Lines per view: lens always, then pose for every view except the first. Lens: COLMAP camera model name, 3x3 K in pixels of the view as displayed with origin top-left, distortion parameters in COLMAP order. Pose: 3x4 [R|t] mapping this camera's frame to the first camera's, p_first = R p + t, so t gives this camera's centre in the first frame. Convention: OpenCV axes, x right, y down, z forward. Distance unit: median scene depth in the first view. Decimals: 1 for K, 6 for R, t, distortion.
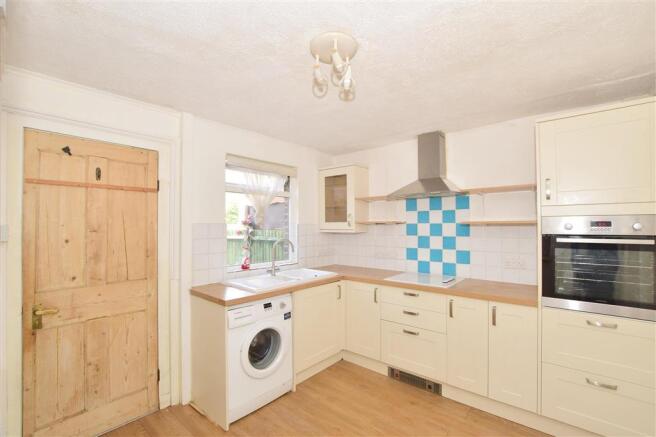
lens RADIAL K [[293.5, 0, 338.1], [0, 293.5, 222.1], [0, 0, 1]] dist [-0.001885, 0.000074]
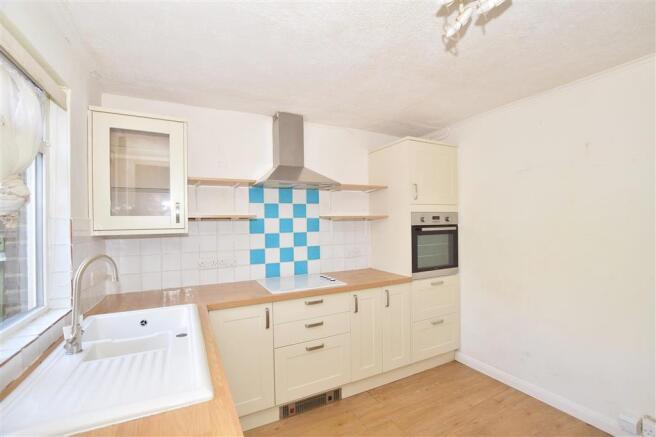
lens RADIAL K [[293.5, 0, 338.1], [0, 293.5, 222.1], [0, 0, 1]] dist [-0.001885, 0.000074]
pose [[0.390605, -0.006062, 0.920538, -0.439592], [0.001520, 0.999981, 0.005941, 0.011394], [-0.920557, -0.000921, 0.390607, 0.539459]]
